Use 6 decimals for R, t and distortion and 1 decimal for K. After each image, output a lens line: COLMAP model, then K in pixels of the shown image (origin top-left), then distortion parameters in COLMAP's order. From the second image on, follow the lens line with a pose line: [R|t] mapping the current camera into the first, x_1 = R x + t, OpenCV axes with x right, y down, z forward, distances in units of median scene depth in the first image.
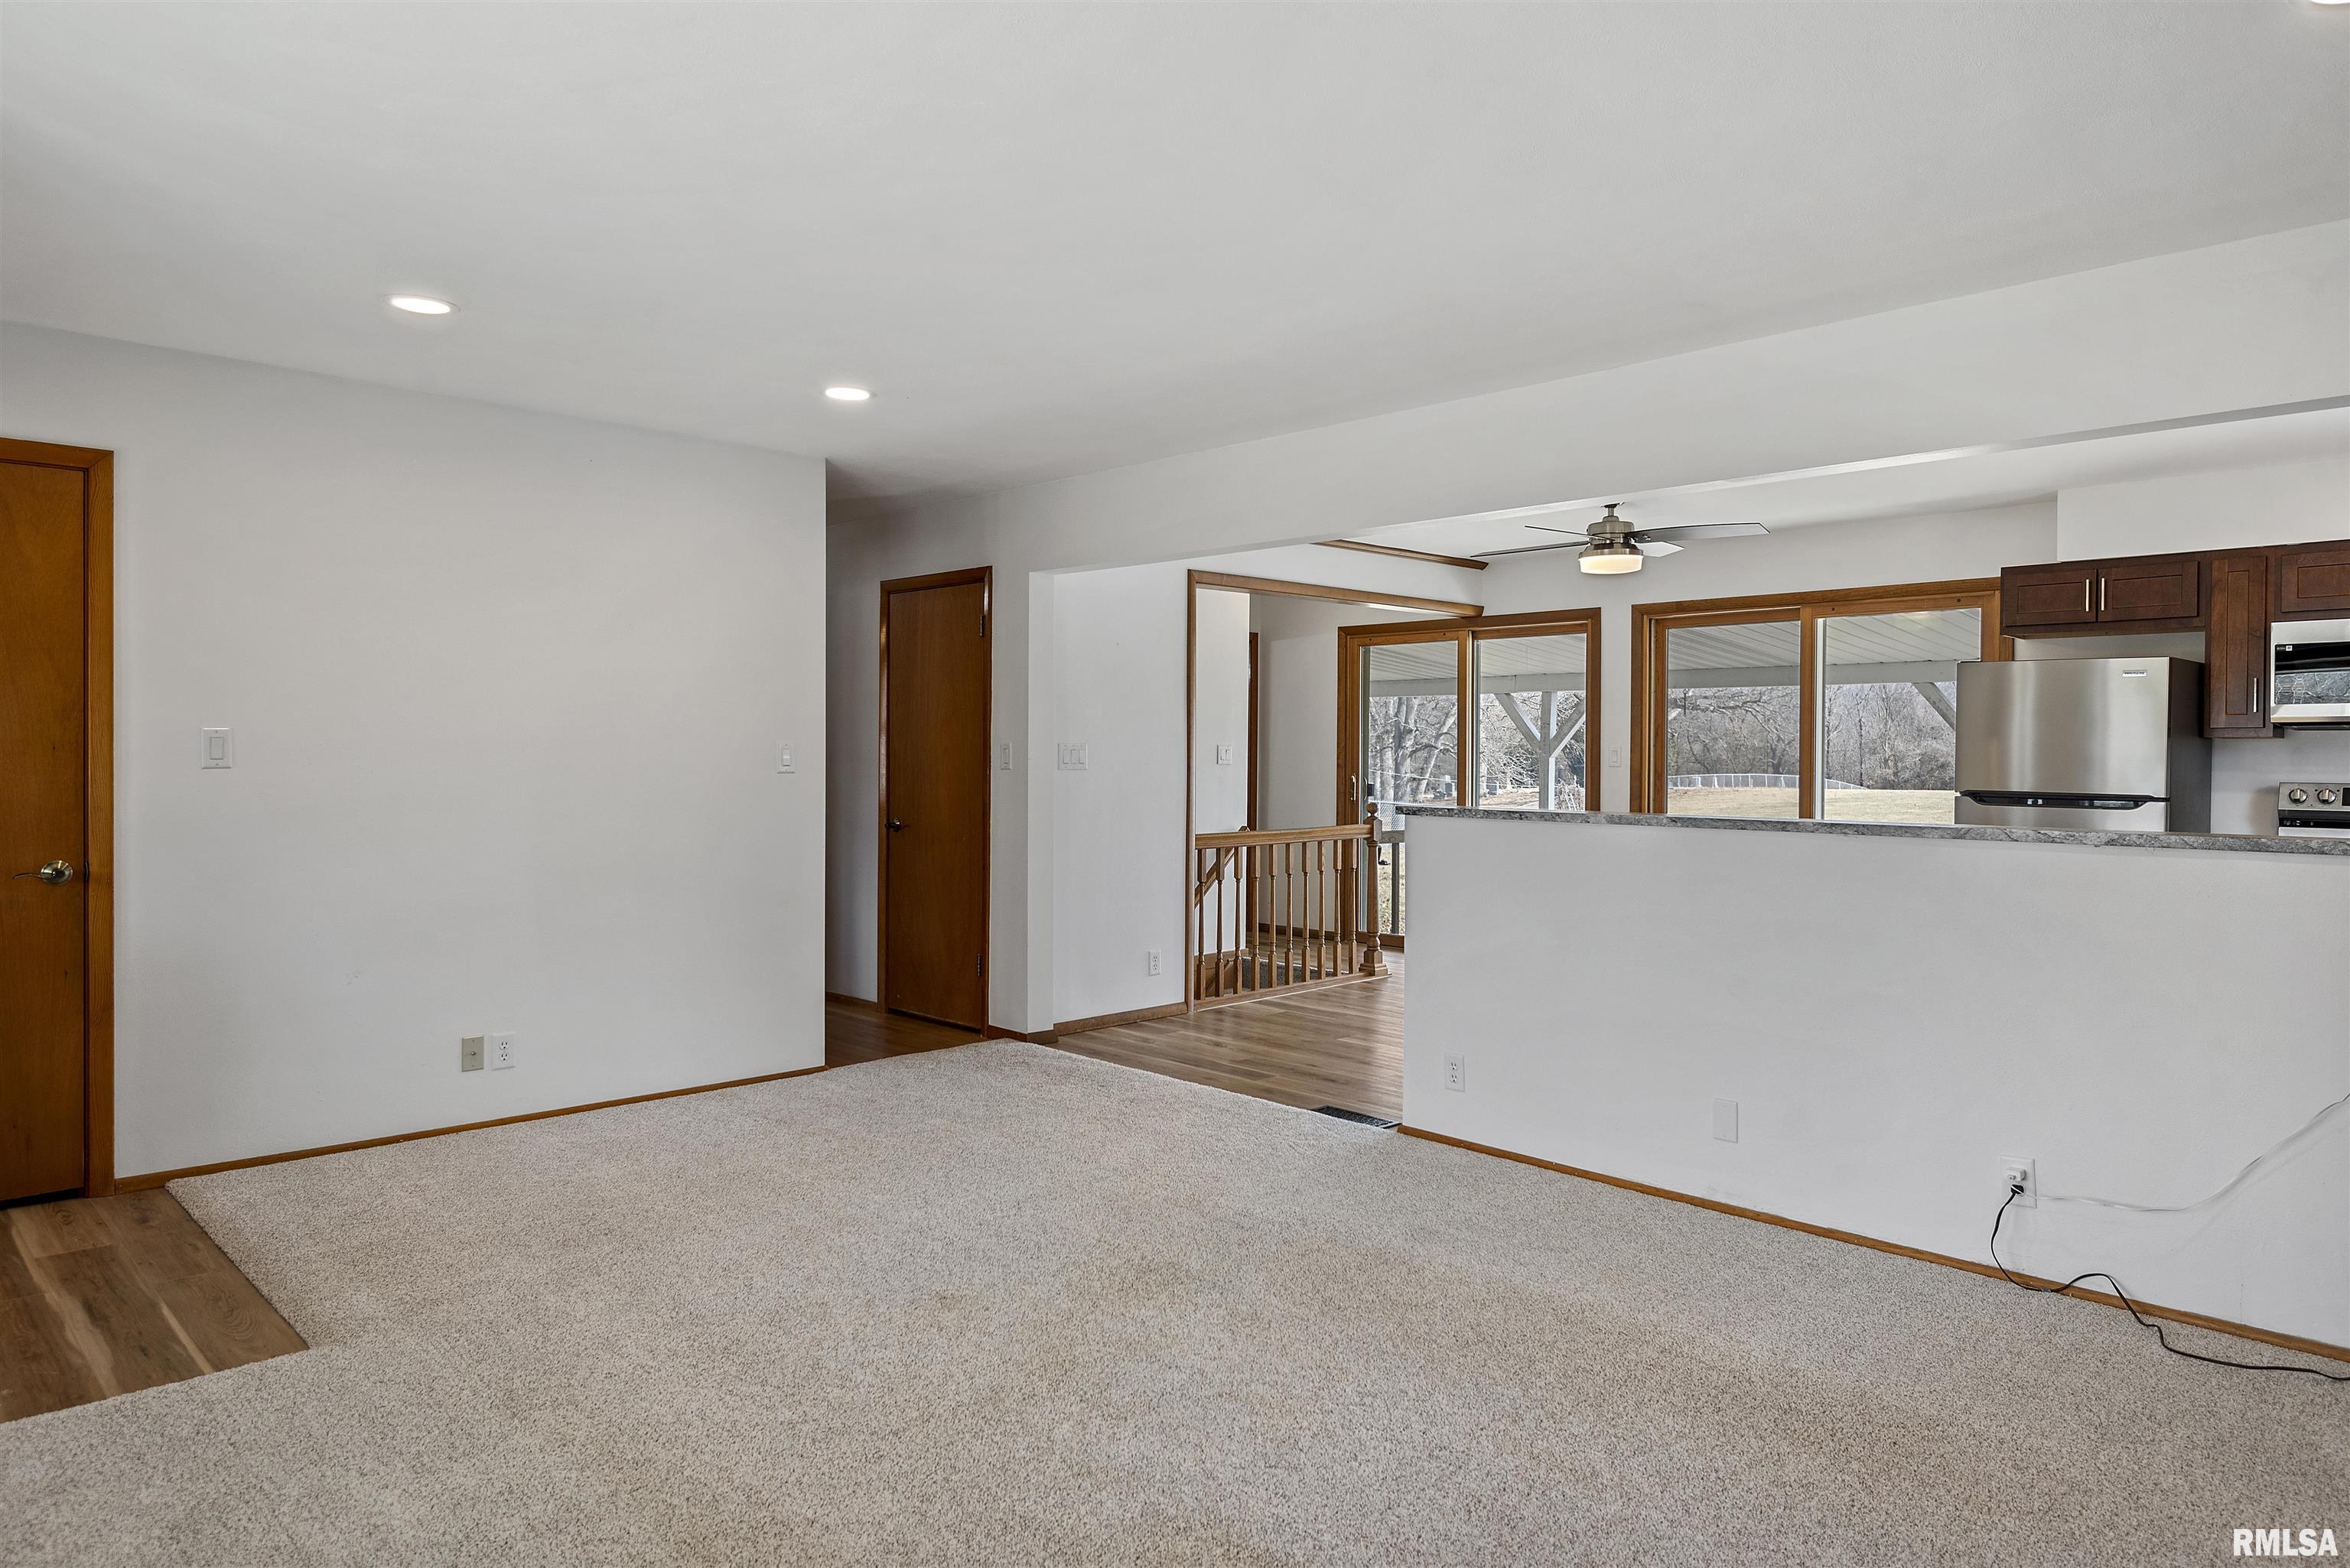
lens RADIAL K [[1469.5, 0, 1196.9], [0, 1469.5, 771.0], [0, 0, 1]] dist [0.038693, -0.035424]
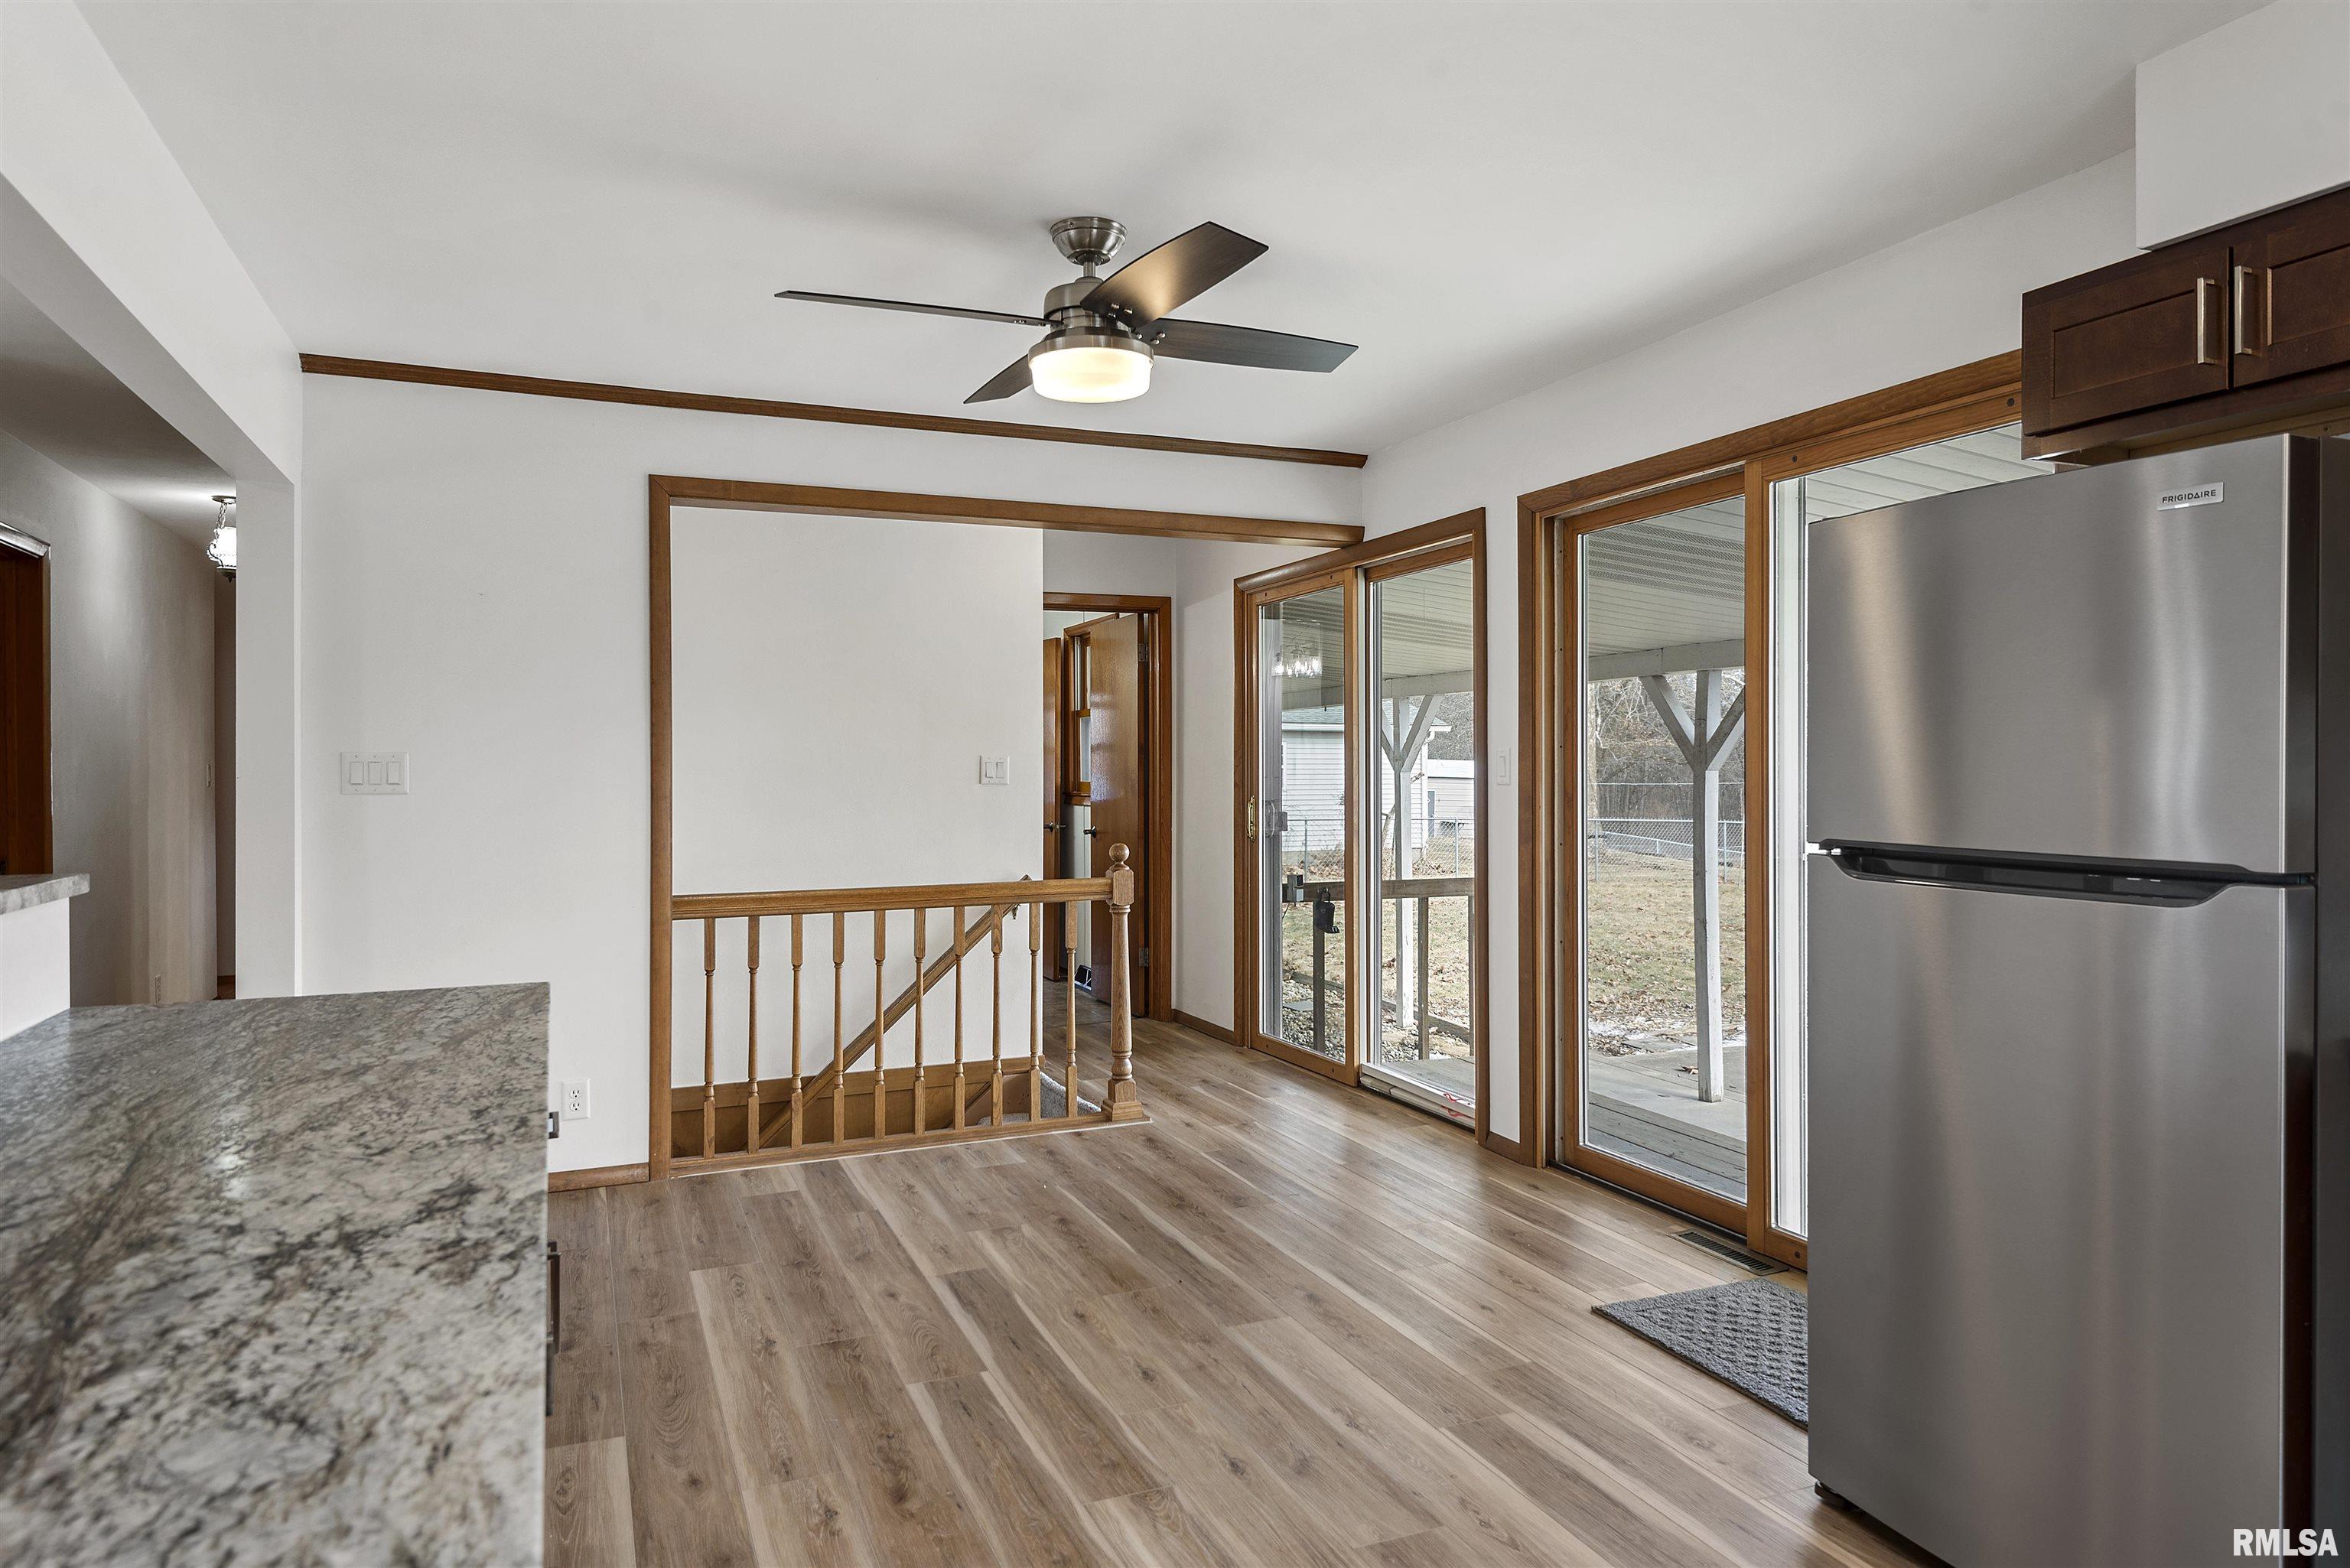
lens RADIAL K [[1469.5, 0, 1198.6], [0, 1469.5, 774.9], [0, 0, 1]] dist [0.038693, -0.035424]
pose [[0.931610, -0.008103, -0.363370, 0.497103], [0.004219, 0.999925, -0.011482, -0.000451], [0.363436, 0.009164, 0.931574, 0.555987]]
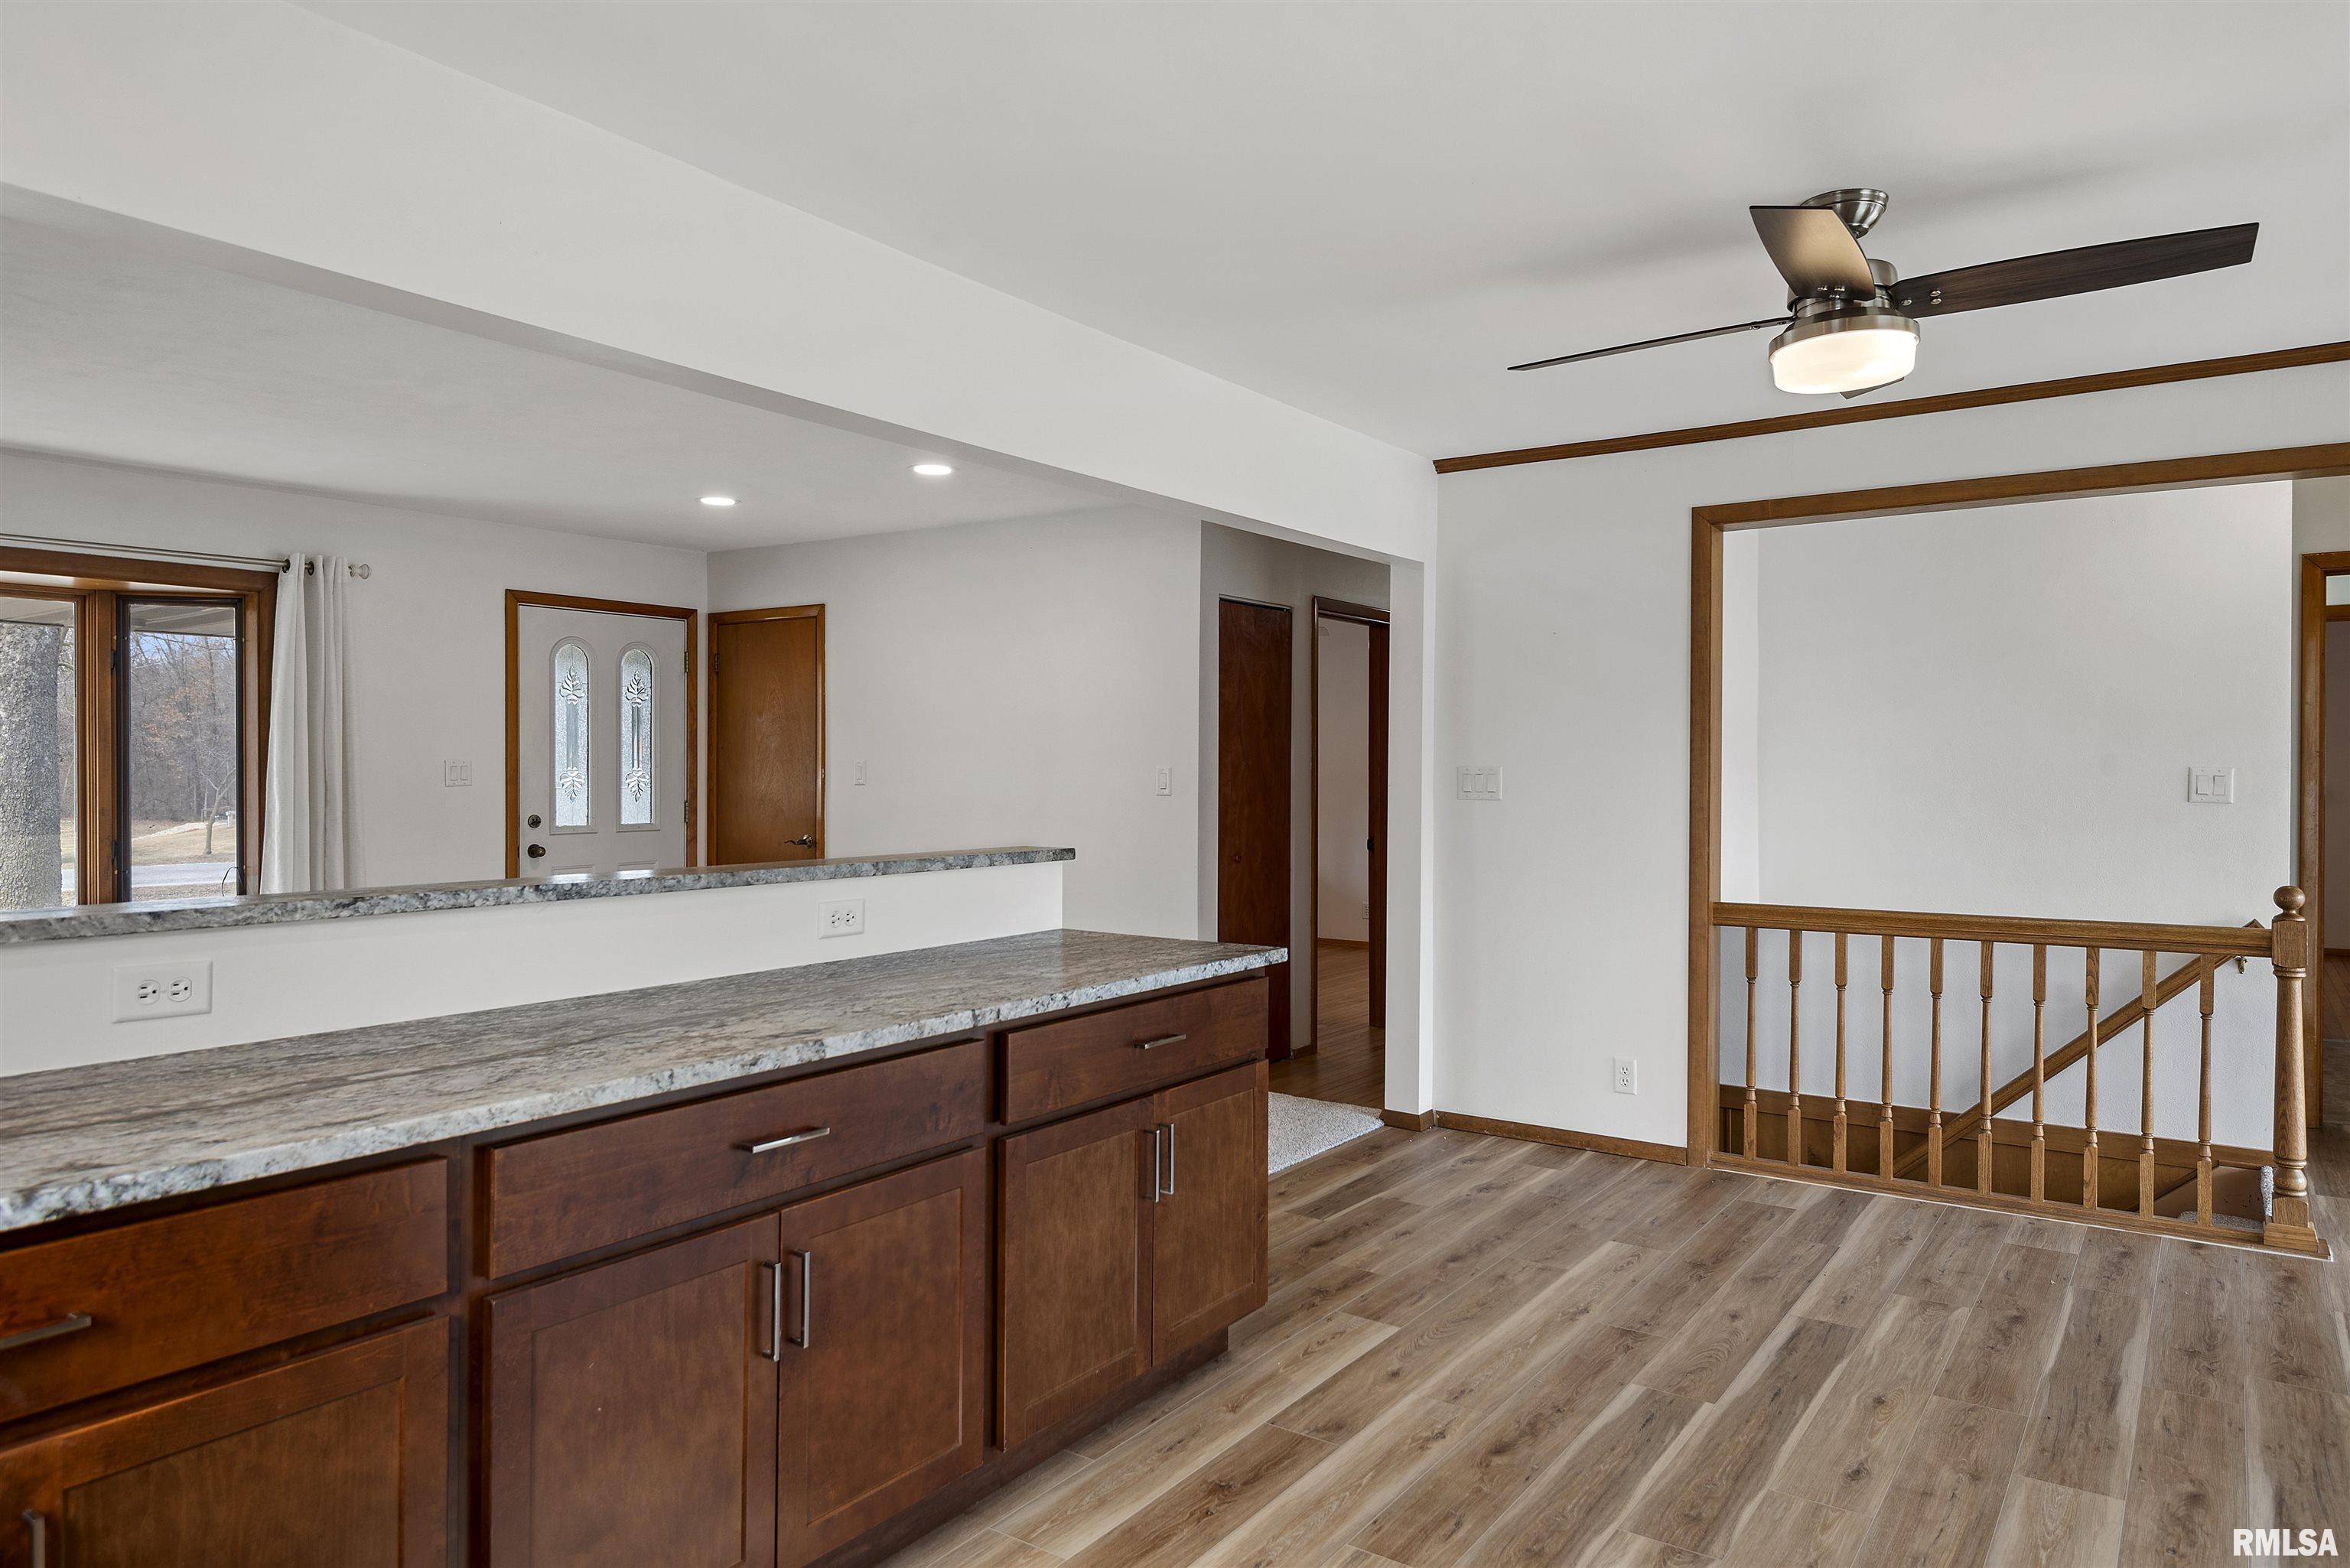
lens RADIAL K [[1469.5, 0, 1173.9], [0, 1469.5, 773.1], [0, 0, 1]] dist [0.038693, -0.035424]
pose [[0.178586, -0.001492, -0.983923, 0.694886], [-0.016169, 0.999859, -0.004451, -0.009561], [0.983791, 0.016704, 0.178537, 0.723596]]
